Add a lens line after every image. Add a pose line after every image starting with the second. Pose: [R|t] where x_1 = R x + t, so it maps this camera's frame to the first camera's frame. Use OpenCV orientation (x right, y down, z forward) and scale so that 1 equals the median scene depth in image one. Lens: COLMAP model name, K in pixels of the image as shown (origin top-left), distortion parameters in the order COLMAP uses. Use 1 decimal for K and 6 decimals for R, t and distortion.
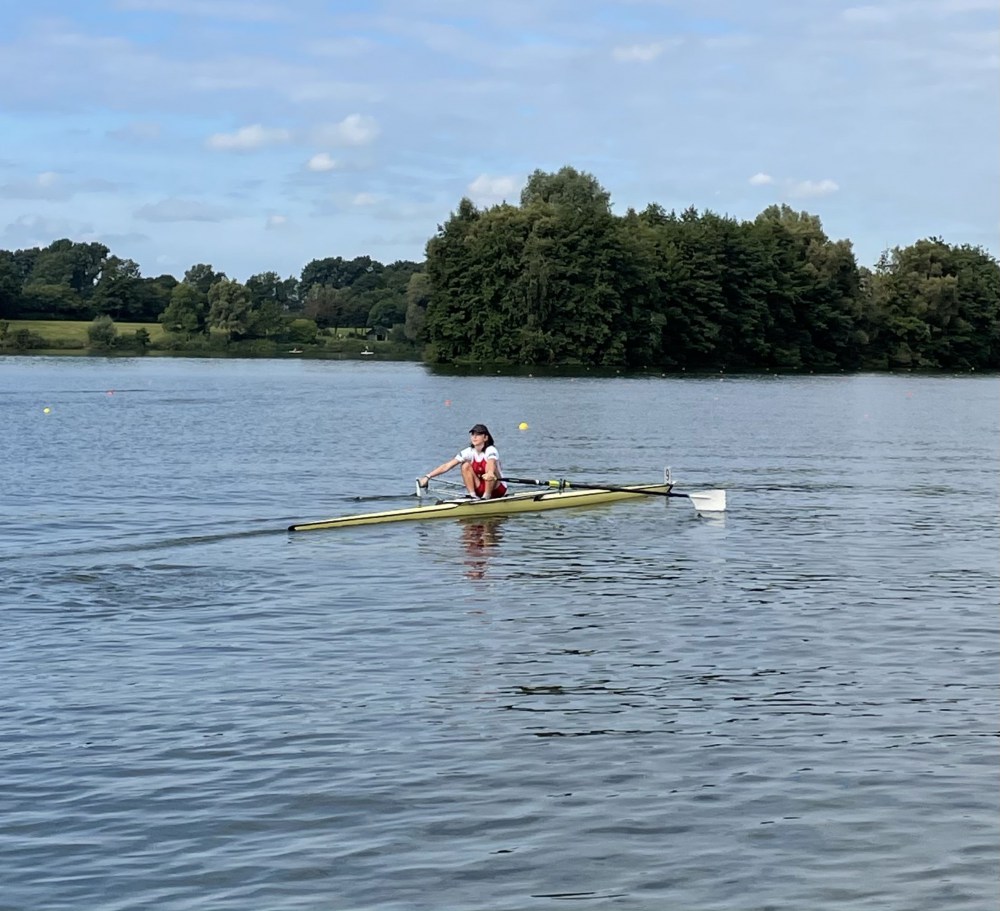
lens RADIAL K [[1809.3, 0, 502.3], [0, 1809.3, 452.4], [0, 0, 1]] dist [0.009643, 0.000000]
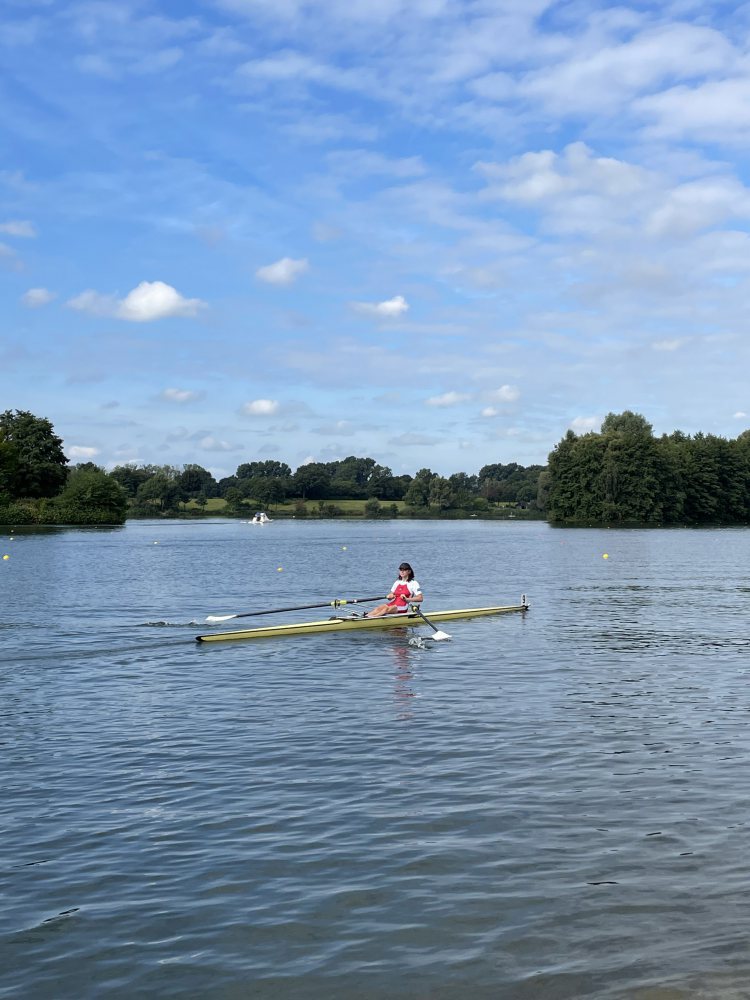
lens RADIAL K [[1332.9, 0, 377.3], [0, 1332.9, 508.2], [0, 0, 1]] dist [0.034351, 0.000000]
pose [[0.989889, -0.011804, -0.141355, -0.023489], [0.001269, 0.997229, -0.074385, 0.035502], [0.141841, 0.073454, 0.987160, -0.328548]]
